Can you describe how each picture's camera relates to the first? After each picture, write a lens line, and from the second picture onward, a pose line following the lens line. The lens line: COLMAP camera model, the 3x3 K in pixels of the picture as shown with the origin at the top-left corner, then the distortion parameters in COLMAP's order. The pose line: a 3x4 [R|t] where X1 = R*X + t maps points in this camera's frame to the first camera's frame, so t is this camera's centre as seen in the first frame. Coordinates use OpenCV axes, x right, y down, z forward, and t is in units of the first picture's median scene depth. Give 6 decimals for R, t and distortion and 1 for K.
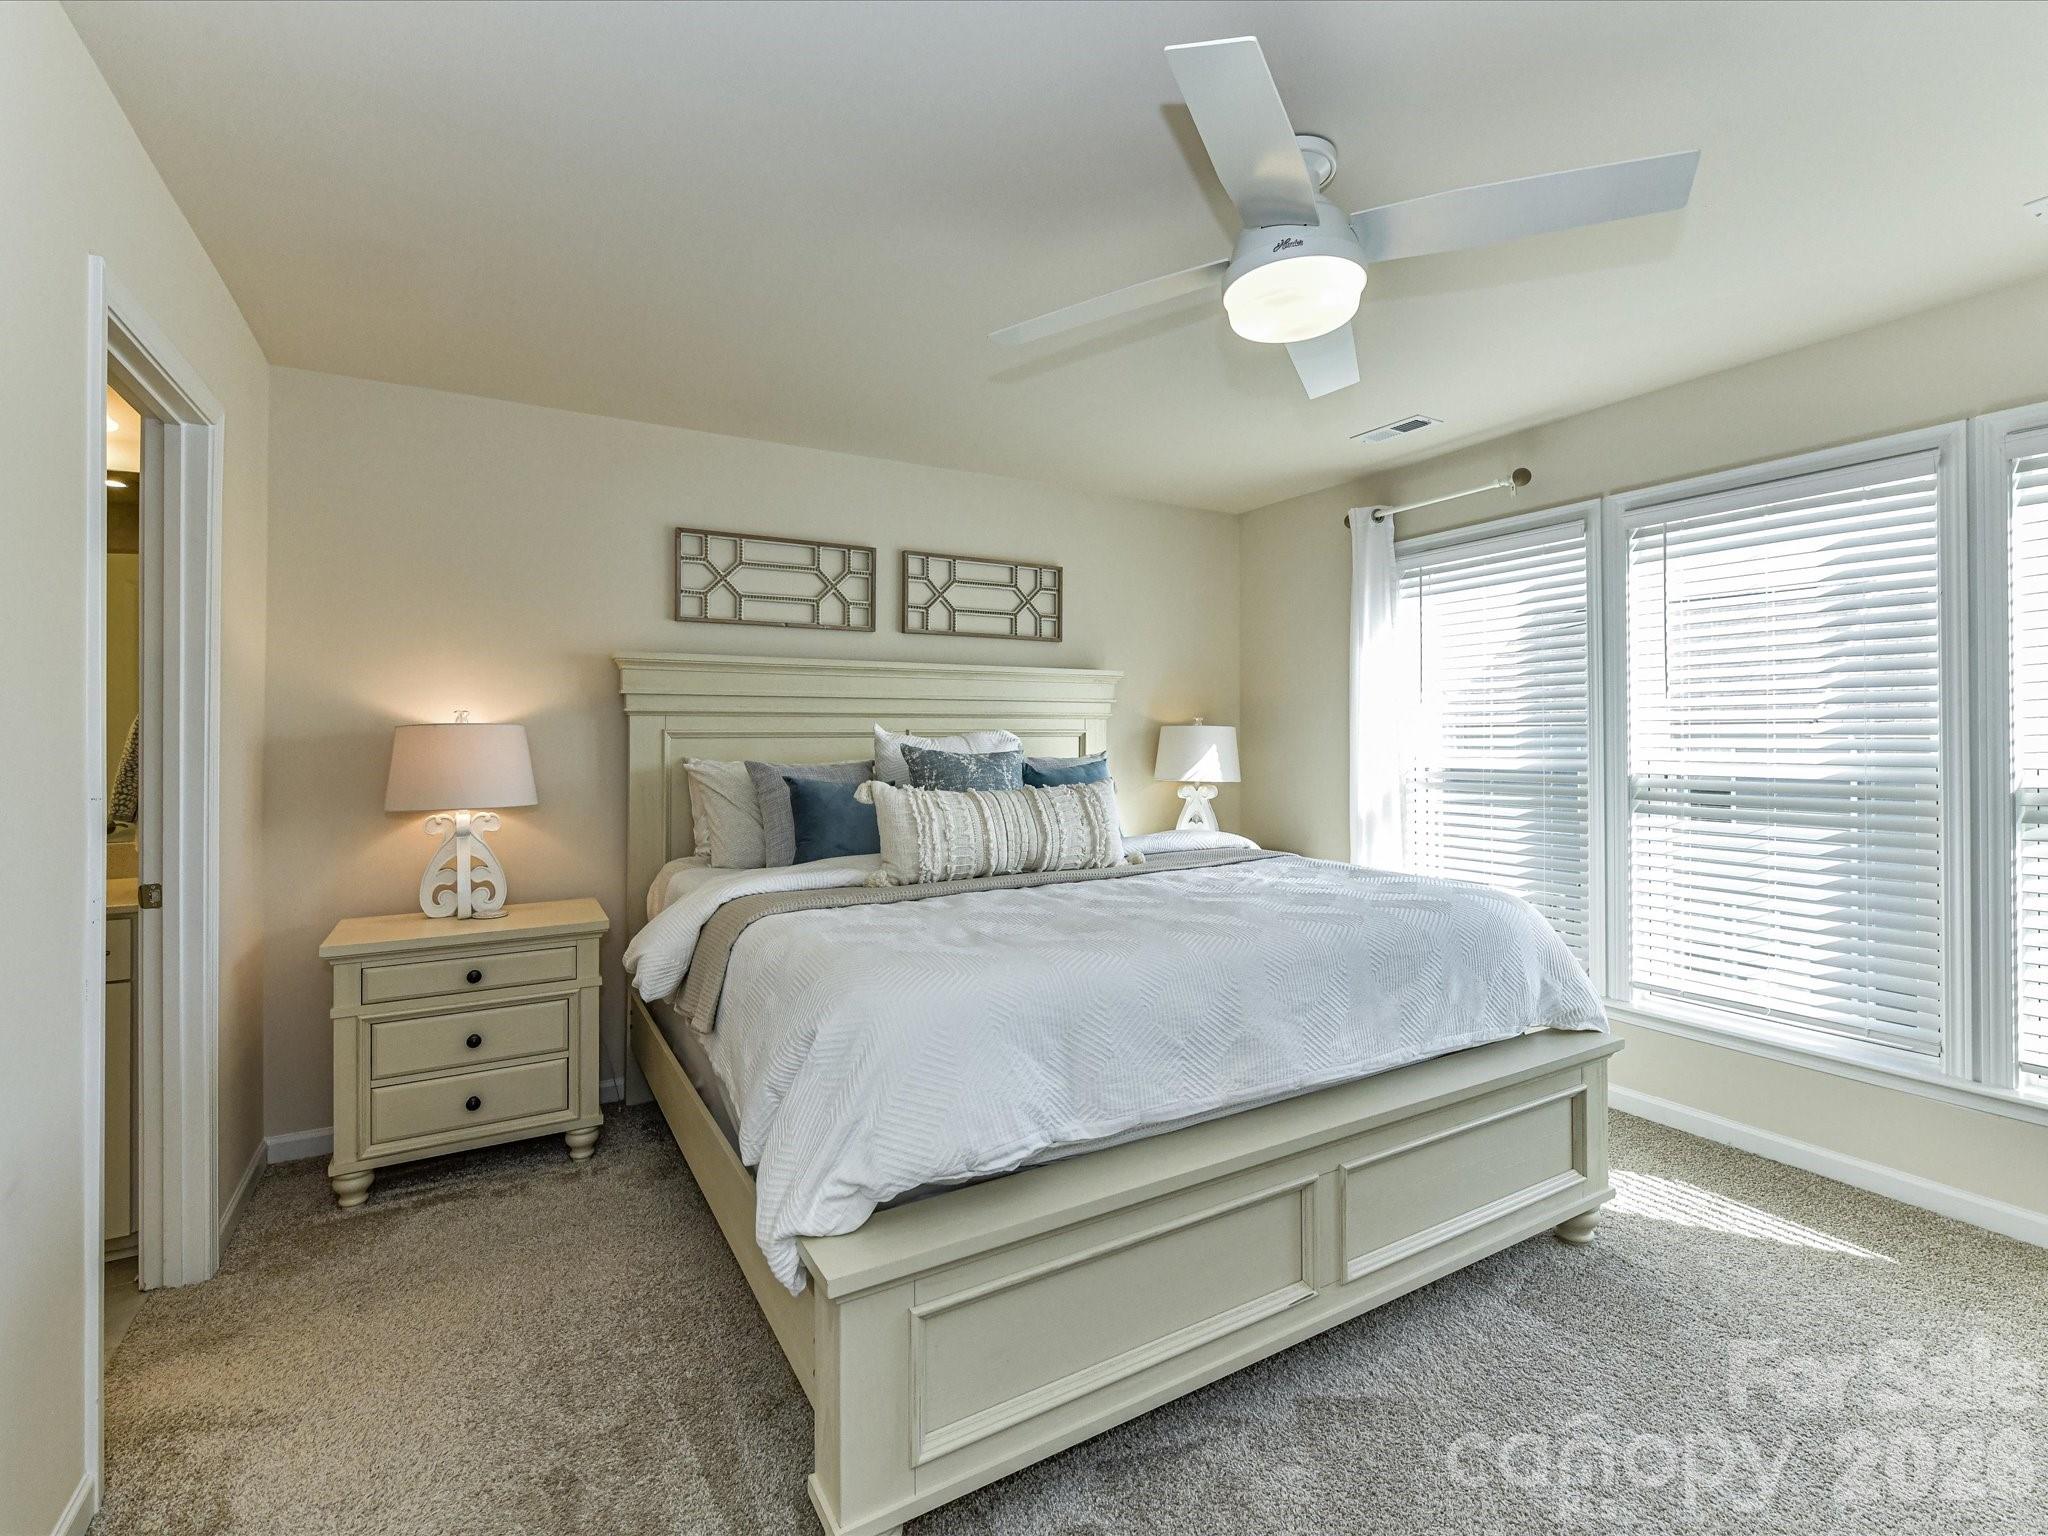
lens RADIAL K [[942.0, 0, 1018.4], [0, 942.0, 758.5], [0, 0, 1]] dist [0.021409, -0.000321]
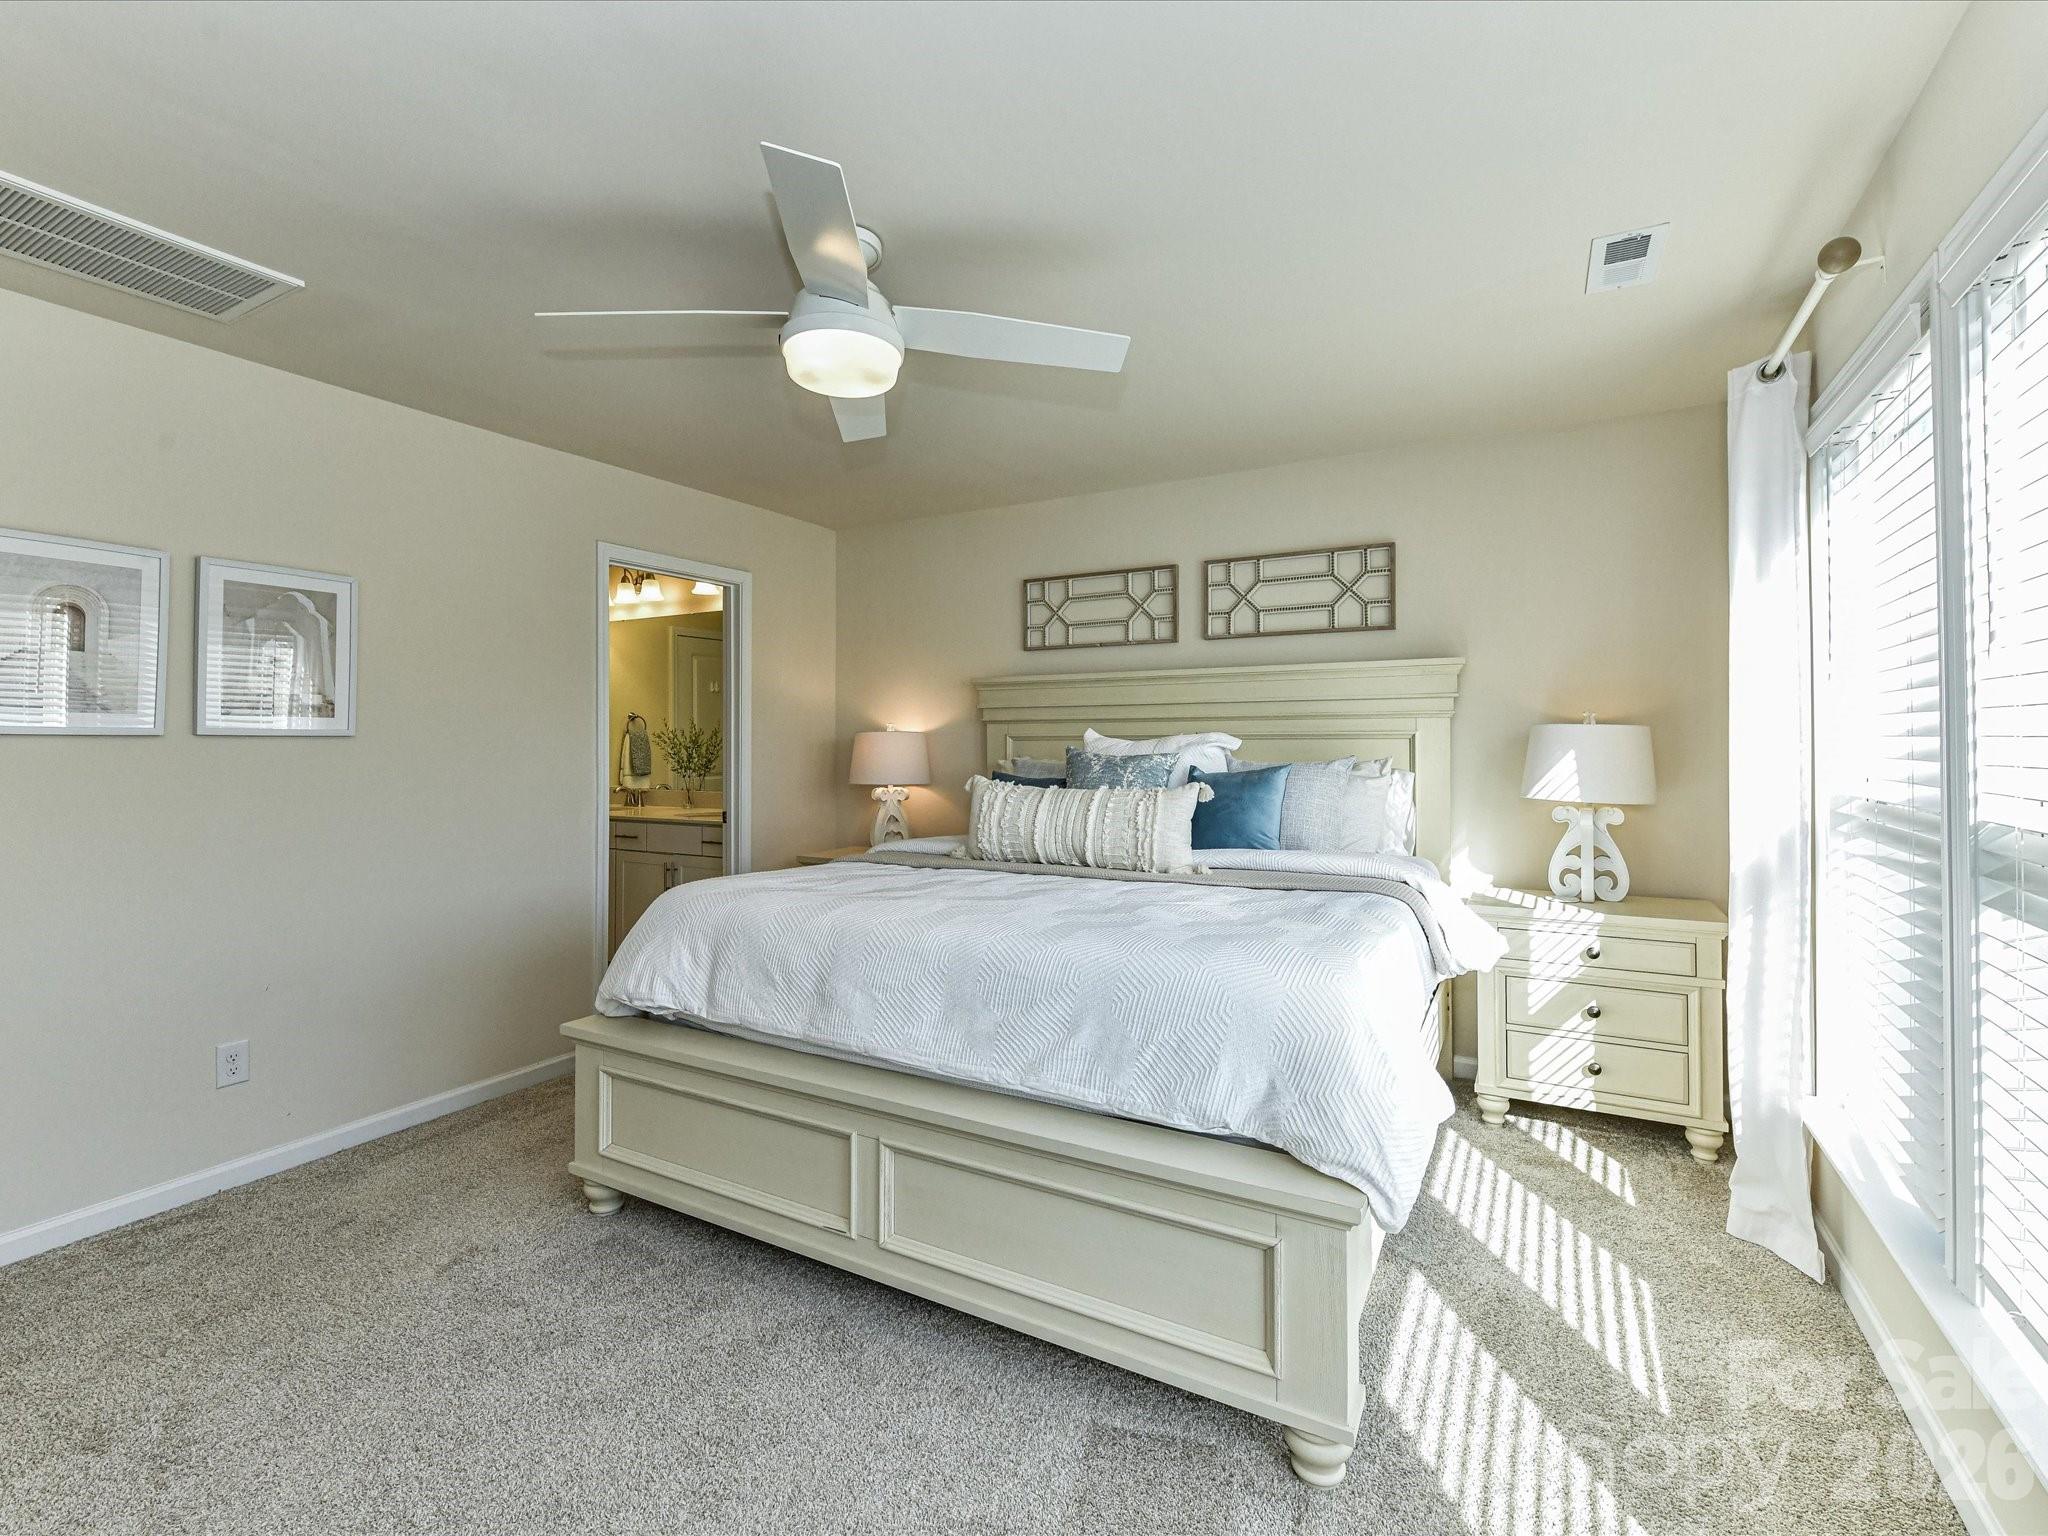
lens RADIAL K [[933.2, 0, 1019.2], [0, 933.2, 765.7], [0, 0, 1]] dist [-0.002263, -0.000364]
pose [[0.504662, 0.024691, -0.862964, 0.703073], [-0.021349, 0.999642, 0.016117, -0.006596], [0.863053, 0.010290, 0.505009, 0.318306]]
